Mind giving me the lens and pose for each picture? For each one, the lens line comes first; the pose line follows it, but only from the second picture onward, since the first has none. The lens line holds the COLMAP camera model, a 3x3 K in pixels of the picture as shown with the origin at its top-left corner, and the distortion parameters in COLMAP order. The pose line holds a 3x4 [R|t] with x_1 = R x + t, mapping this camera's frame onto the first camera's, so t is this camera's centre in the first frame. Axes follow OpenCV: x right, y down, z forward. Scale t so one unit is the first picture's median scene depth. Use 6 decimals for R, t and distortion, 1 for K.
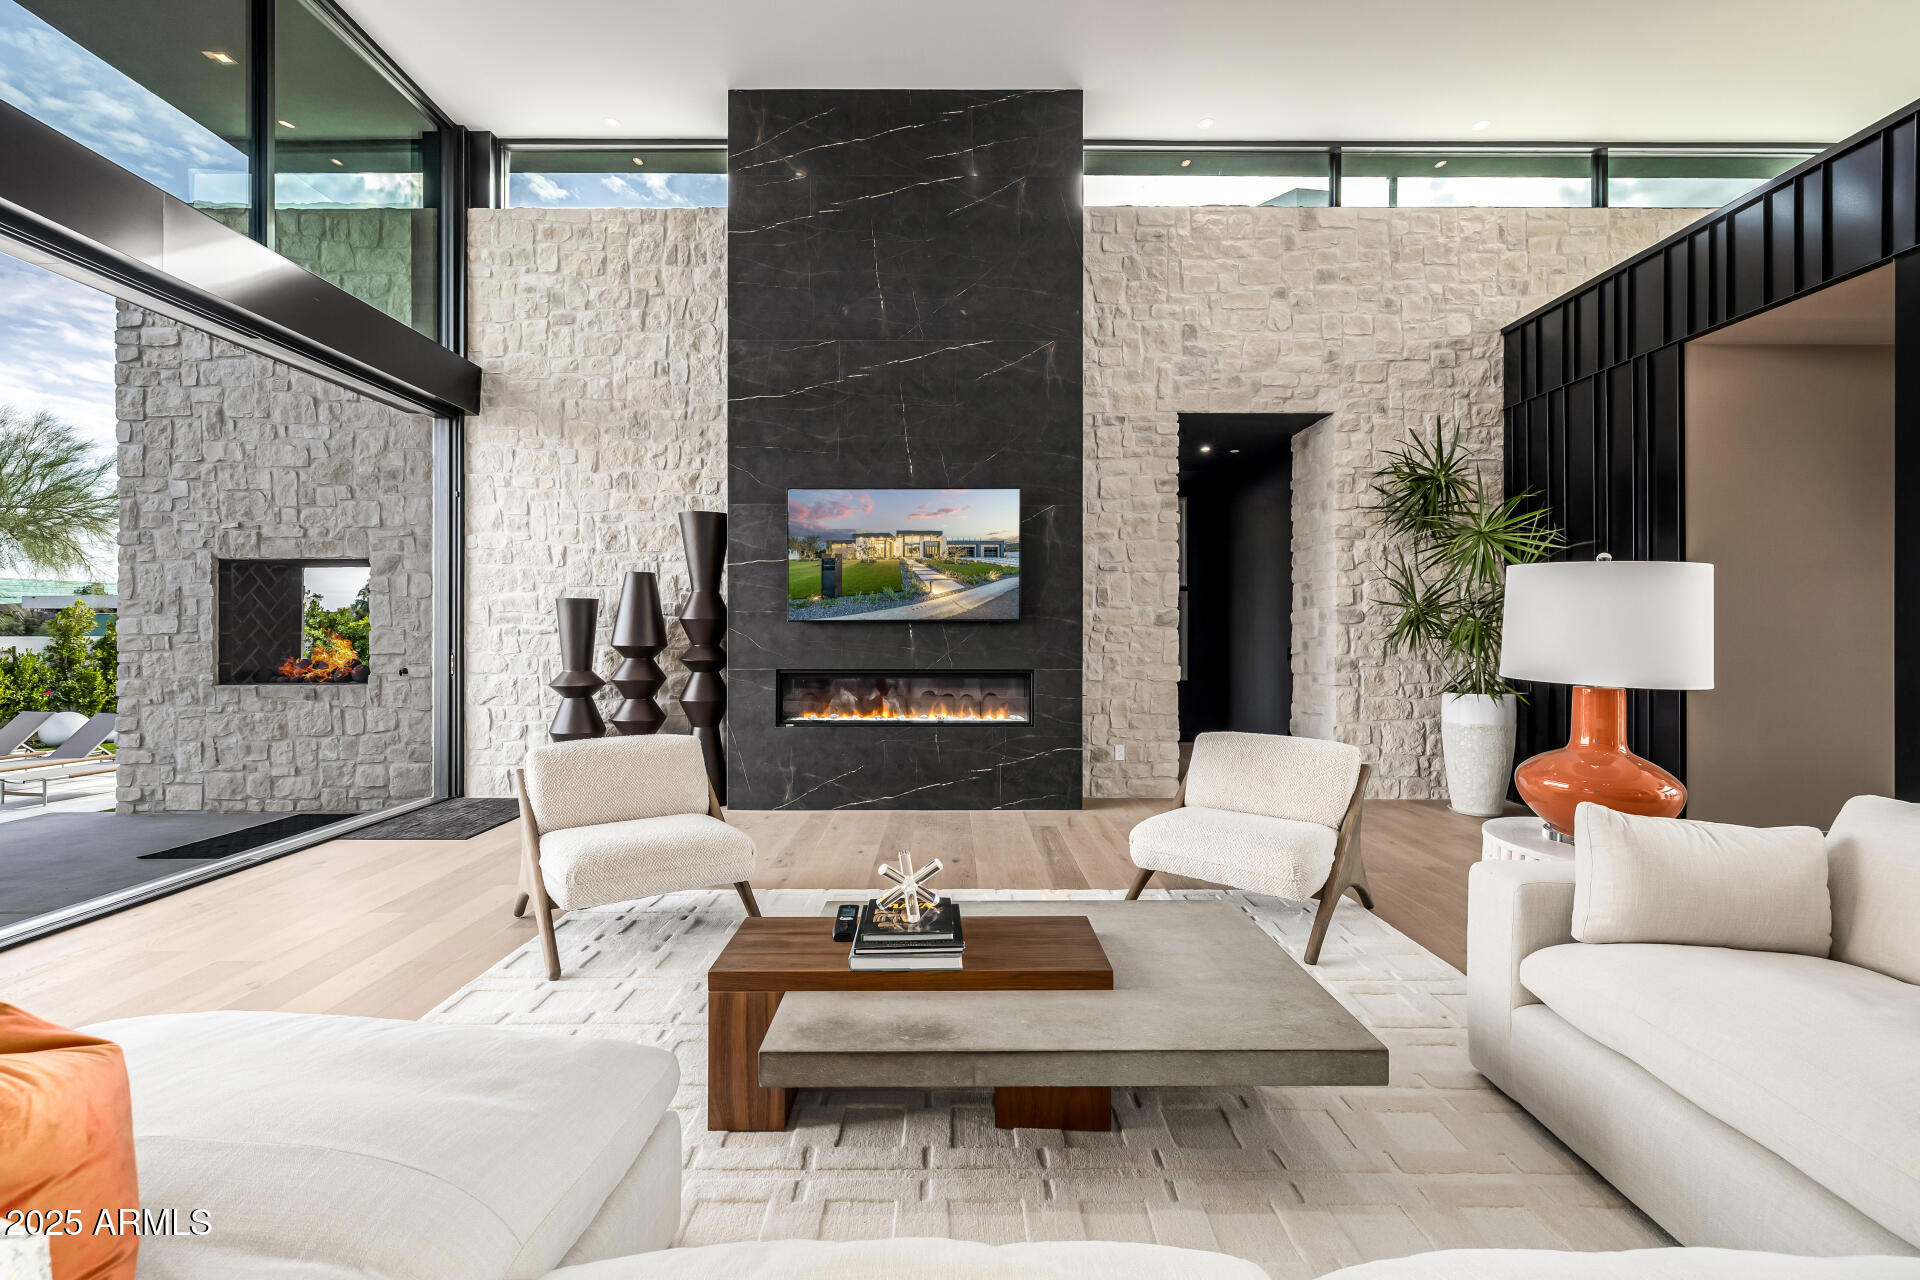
lens RADIAL K [[805.1, 0, 950.0], [0, 805.1, 621.3], [0, 0, 1]] dist [-0.011399, -0.002720]
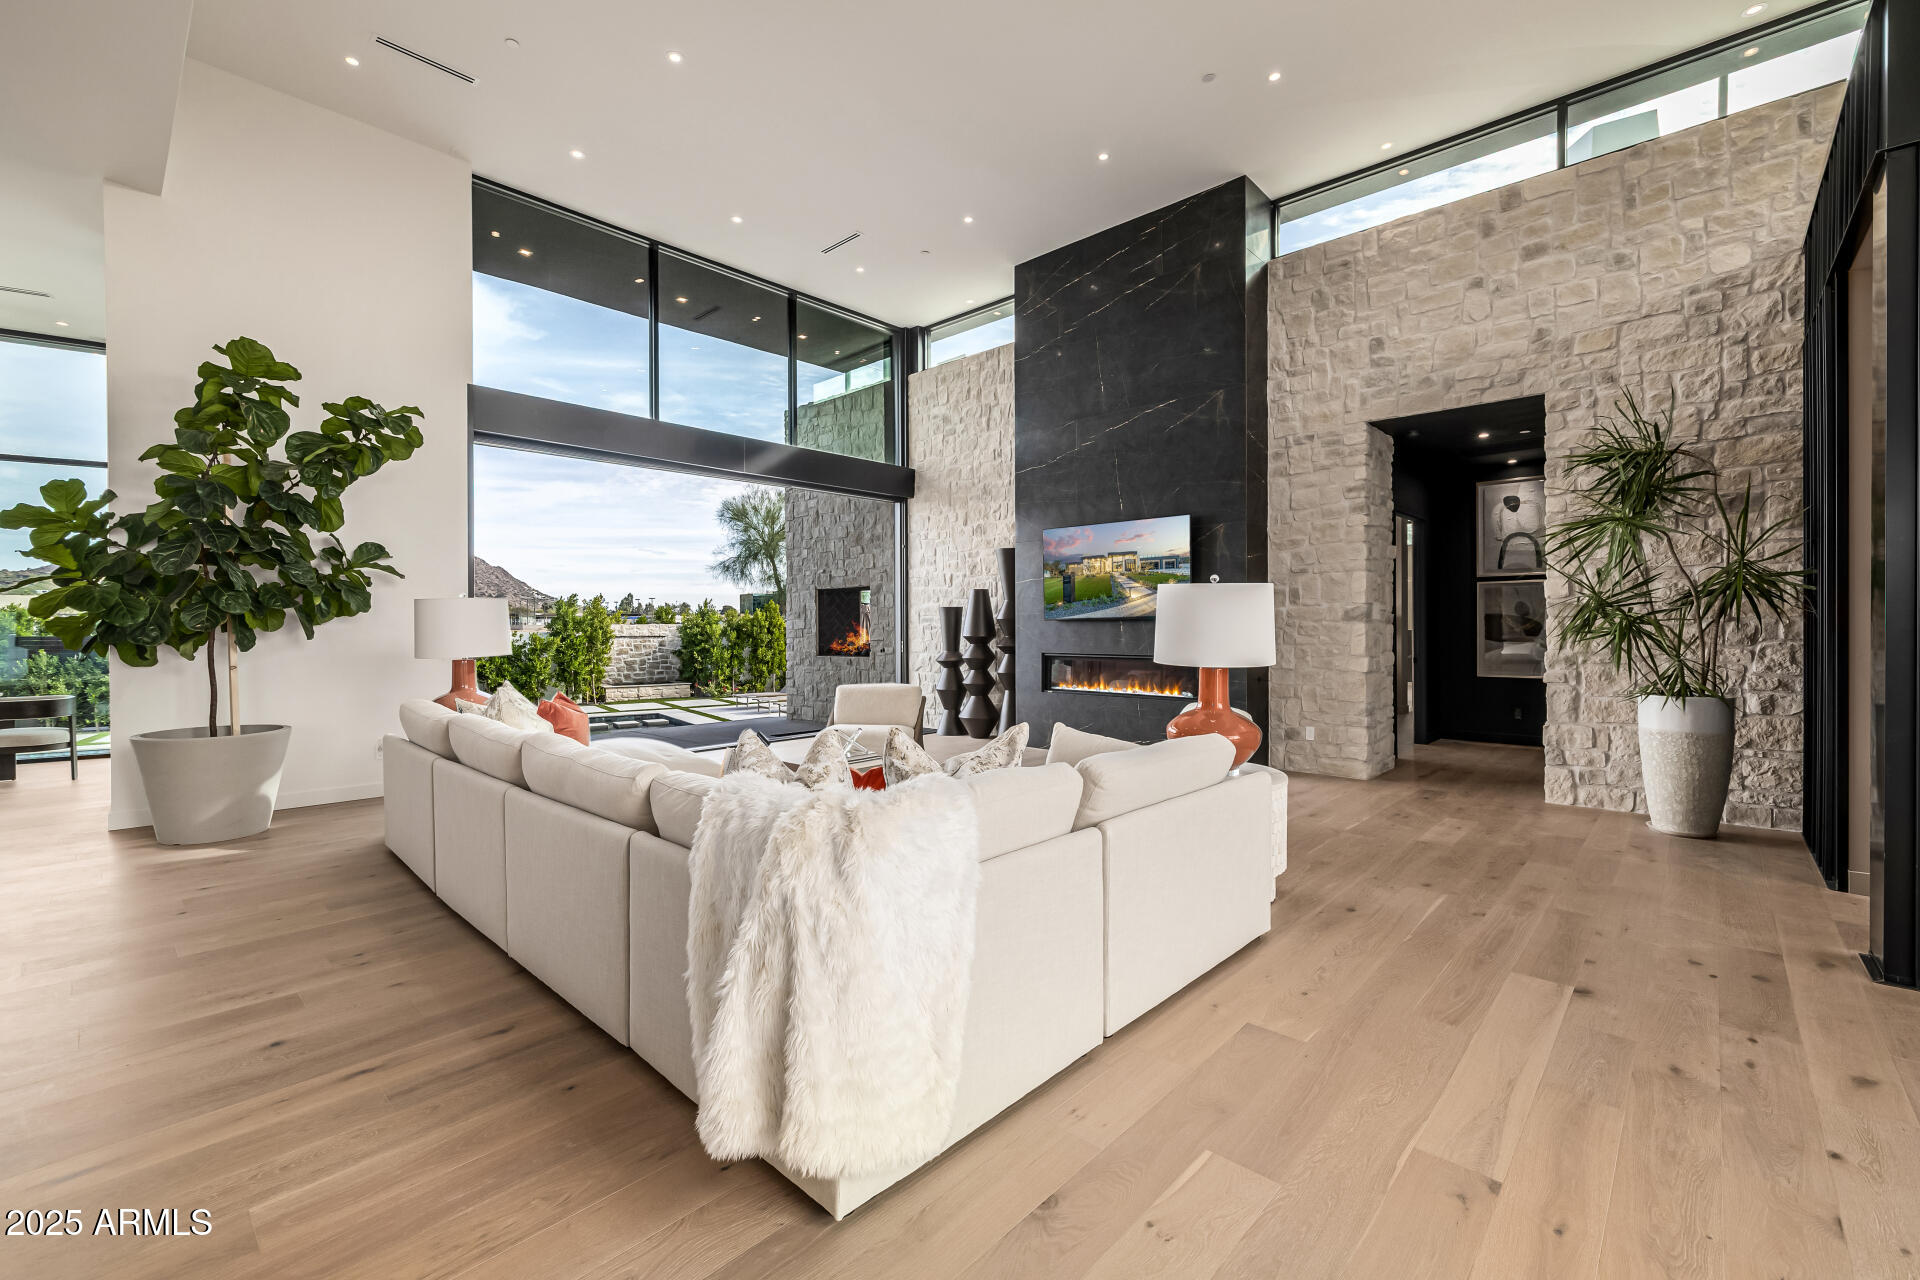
lens RADIAL K [[805.1, 0, 933.6], [0, 805.1, 623.5], [0, 0, 1]] dist [-0.011399, -0.002720]
pose [[0.714796, -0.005172, -0.699314, 0.621198], [0.007465, 0.999972, 0.000235, 0.004875], [0.699293, -0.005389, 0.714815, -0.175173]]
